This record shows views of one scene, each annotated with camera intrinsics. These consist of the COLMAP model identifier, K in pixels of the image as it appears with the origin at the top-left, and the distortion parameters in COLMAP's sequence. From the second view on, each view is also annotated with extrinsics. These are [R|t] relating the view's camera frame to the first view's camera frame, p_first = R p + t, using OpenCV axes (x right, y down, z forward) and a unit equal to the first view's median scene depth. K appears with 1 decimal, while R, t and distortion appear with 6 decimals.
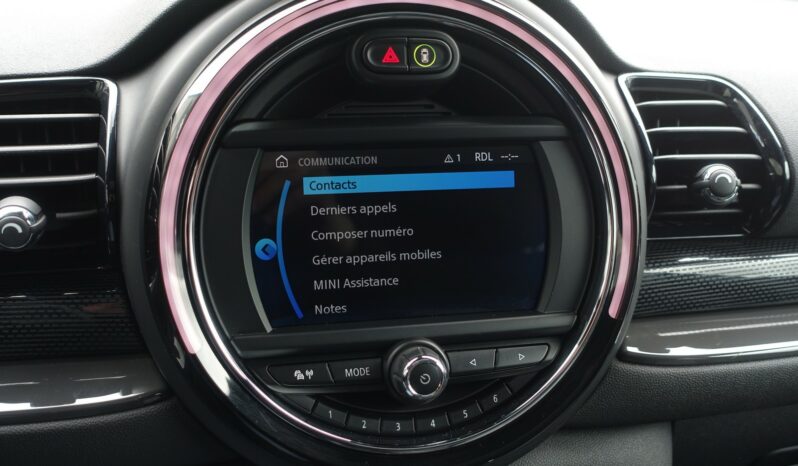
lens RADIAL K [[848.8, 0, 400.2], [0, 848.8, 235.9], [0, 0, 1]] dist [-0.035556, 0.000000]
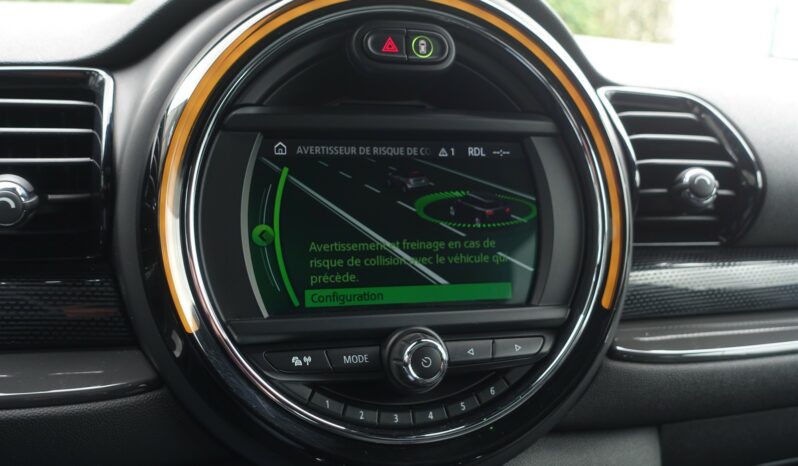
lens RADIAL K [[848.8, 0, 405.9], [0, 848.8, 230.3], [0, 0, 1]] dist [-0.035556, 0.000000]
pose [[0.997063, 0.004003, 0.076477, -0.065984], [0.004991, 0.993112, -0.117060, 0.123171], [-0.076419, 0.117098, 0.990176, 0.006336]]
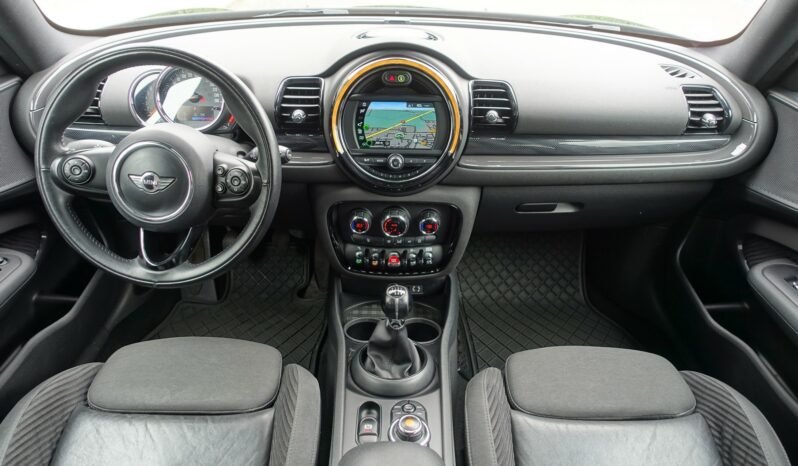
lens RADIAL K [[551.5, 0, 402.4], [0, 551.5, 229.9], [0, 0, 1]] dist [-0.005131, 0.001308]
pose [[0.975854, 0.106151, -0.190895, 0.549815], [-0.064138, 0.974698, 0.214124, -0.077051], [0.208794, -0.196710, 0.957972, -1.426815]]
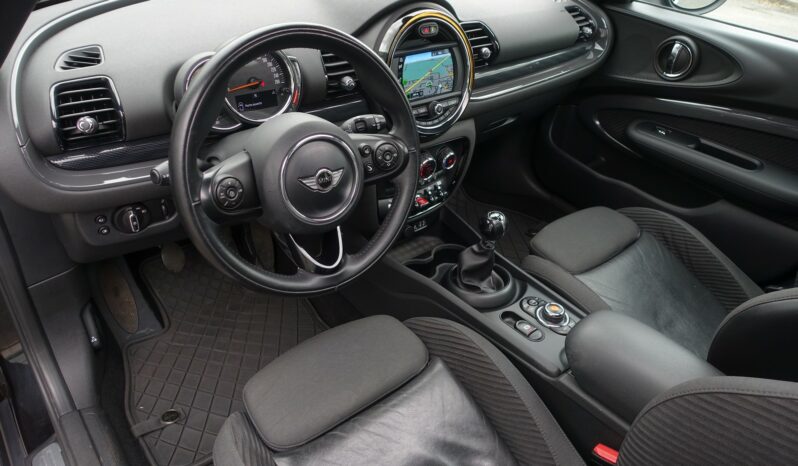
lens RADIAL K [[551.5, 0, 406.9], [0, 551.5, 227.7], [0, 0, 1]] dist [-0.005131, 0.001308]
pose [[0.890168, -0.218811, 0.399654, -1.283106], [0.085455, 0.941752, 0.325271, -0.179627], [-0.447548, -0.255393, 0.857015, -1.386476]]
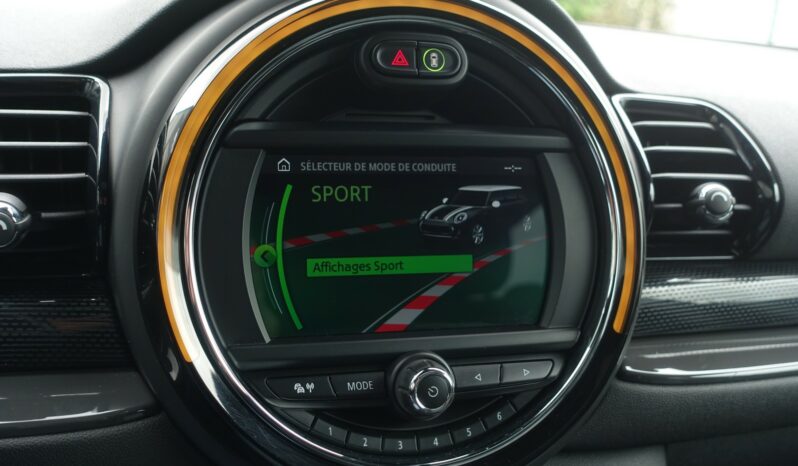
lens RADIAL K [[848.8, 0, 403.6], [0, 848.8, 232.8], [0, 0, 1]] dist [-0.035556, 0.000000]
pose [[0.996767, 0.015800, 0.078779, -0.076601], [-0.010283, 0.997498, -0.069950, 0.053499], [-0.079687, 0.068914, 0.994435, 0.037115]]
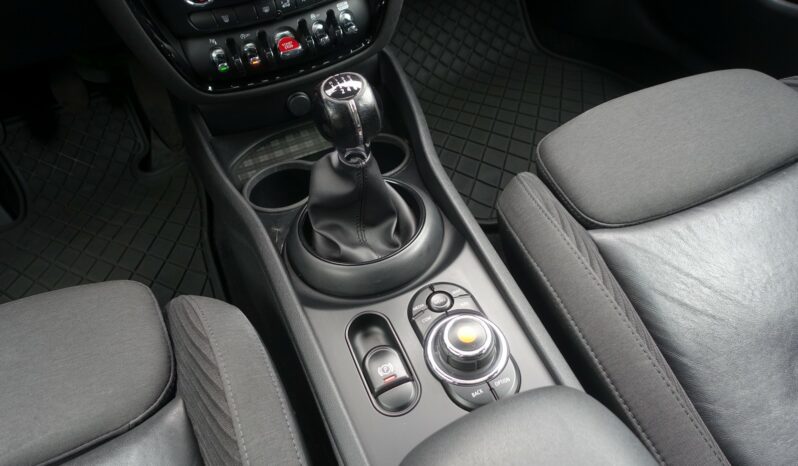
lens RADIAL K [[551.5, 0, 402.0], [0, 551.5, 232.4], [0, 0, 1]] dist [-0.005131, 0.001308]
pose [[0.980099, -0.195685, 0.033367, 0.149566], [0.148701, 0.835090, 0.529635, 0.350126], [-0.131506, -0.514133, 0.847569, -0.347049]]
